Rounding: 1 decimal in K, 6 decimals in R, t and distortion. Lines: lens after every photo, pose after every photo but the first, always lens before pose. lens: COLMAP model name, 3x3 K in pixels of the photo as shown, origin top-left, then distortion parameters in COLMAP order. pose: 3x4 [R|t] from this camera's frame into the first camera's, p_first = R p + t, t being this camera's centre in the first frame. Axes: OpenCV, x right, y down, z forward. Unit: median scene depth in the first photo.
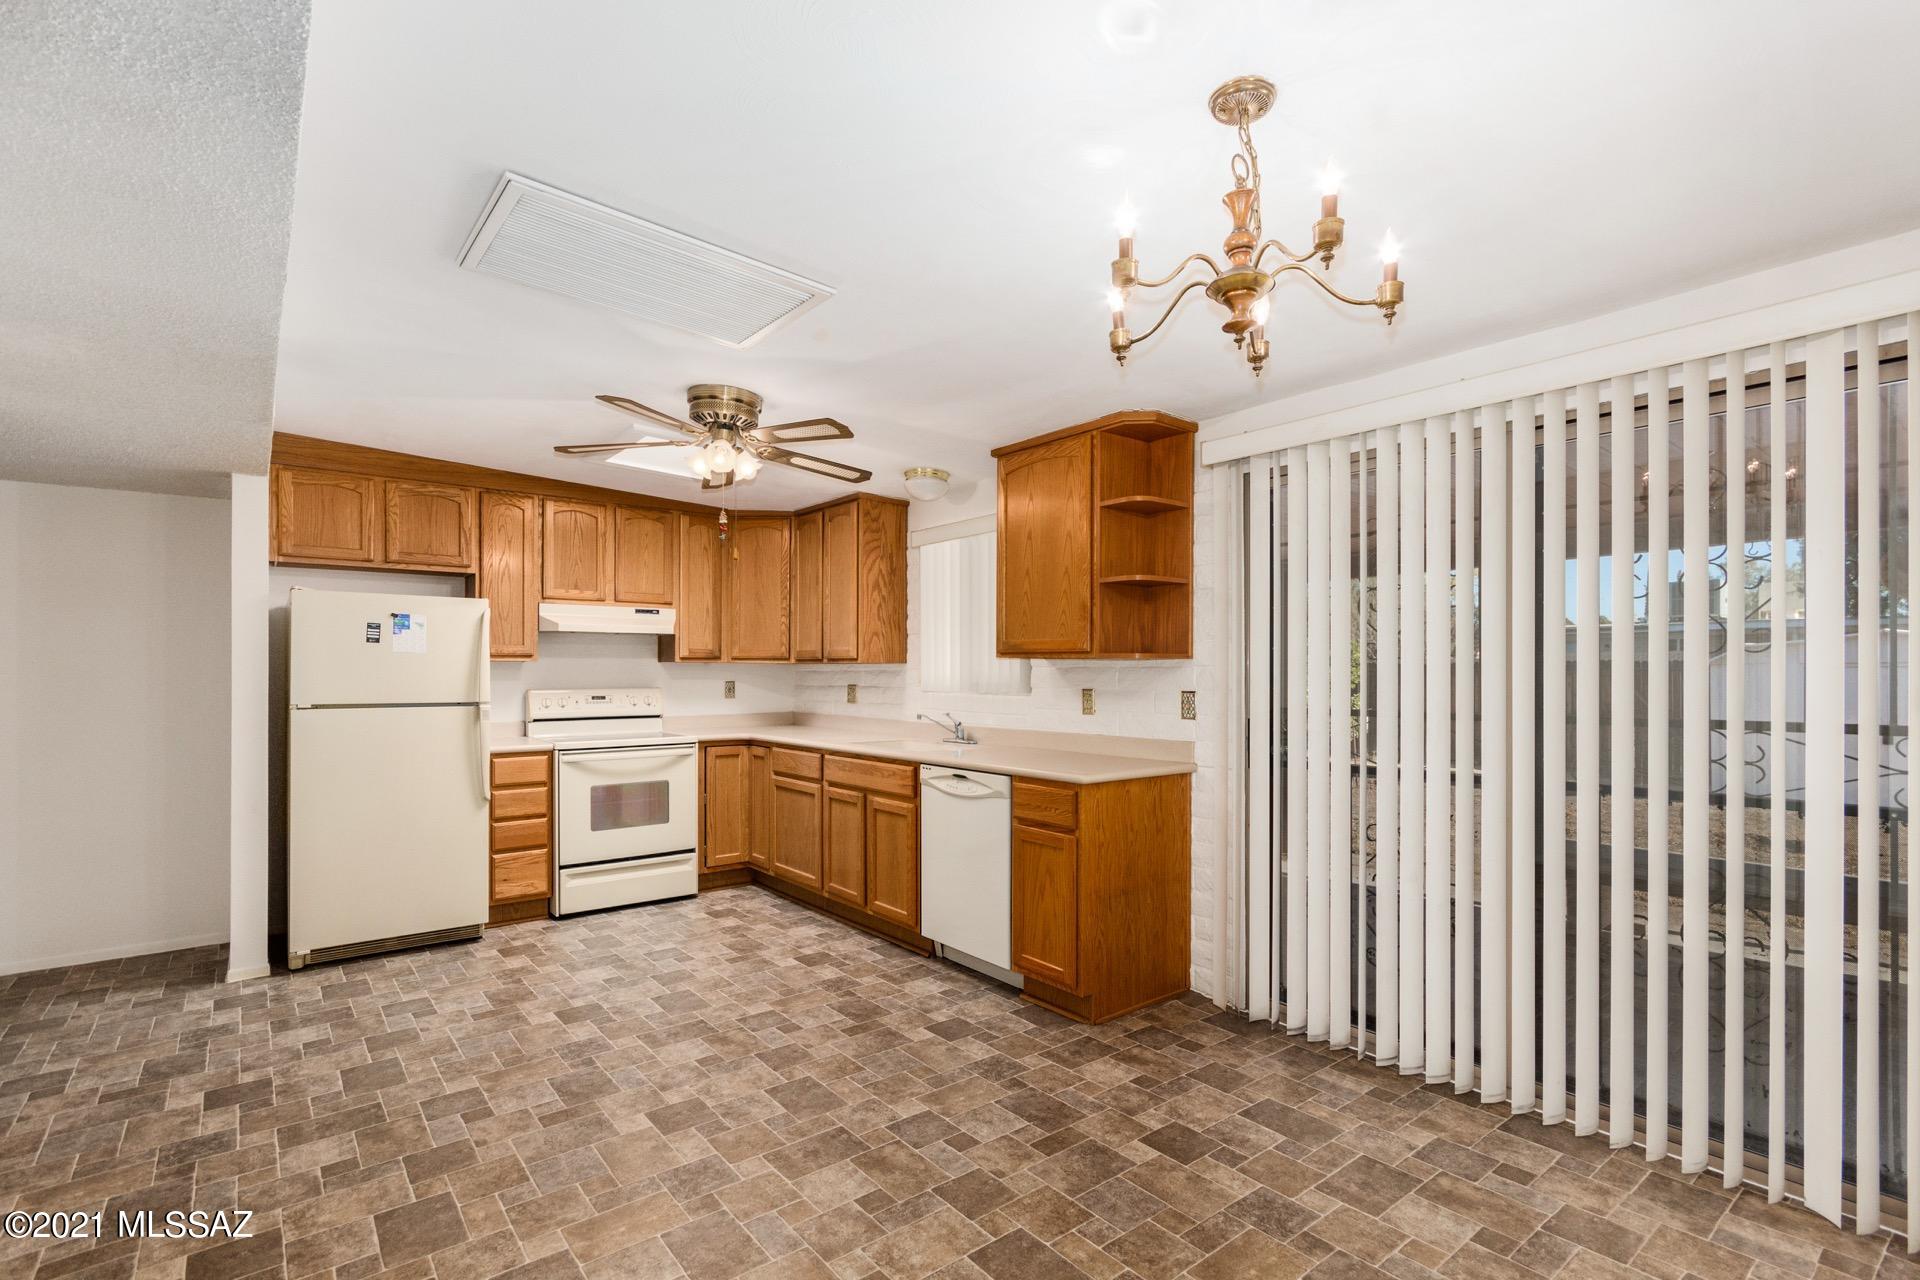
lens RADIAL K [[888.2, 0, 961.6], [0, 888.2, 680.3], [0, 0, 1]] dist [0.003524, 0.000243]
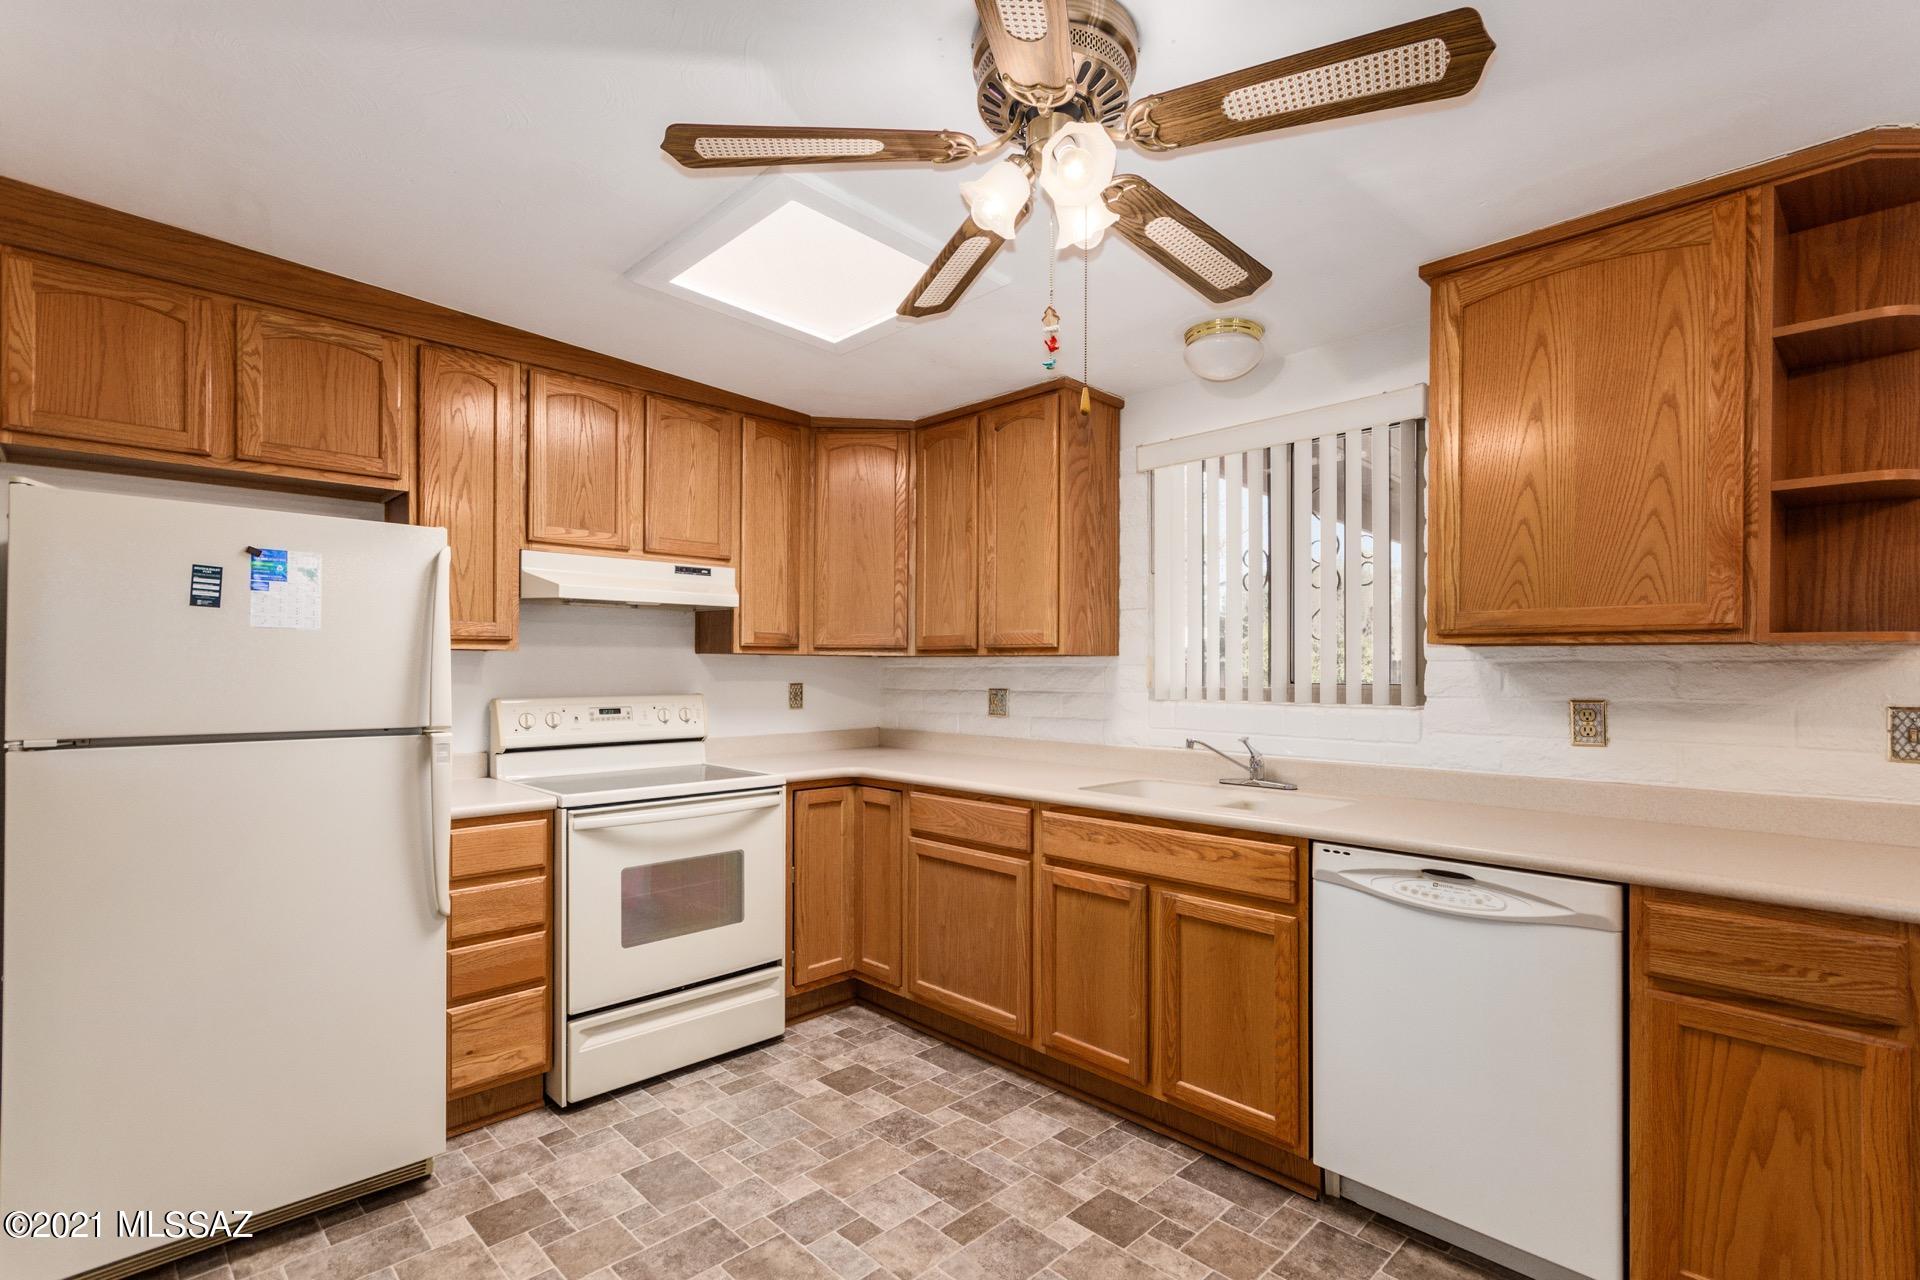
lens RADIAL K [[895.5, 0, 958.0], [0, 895.5, 673.1], [0, 0, 1]] dist [0.003766, -0.000034]
pose [[0.994927, 0.000717, 0.100598, -0.265798], [-0.000123, 0.999983, -0.005914, -0.003302], [-0.100601, 0.005872, 0.994910, 0.414301]]
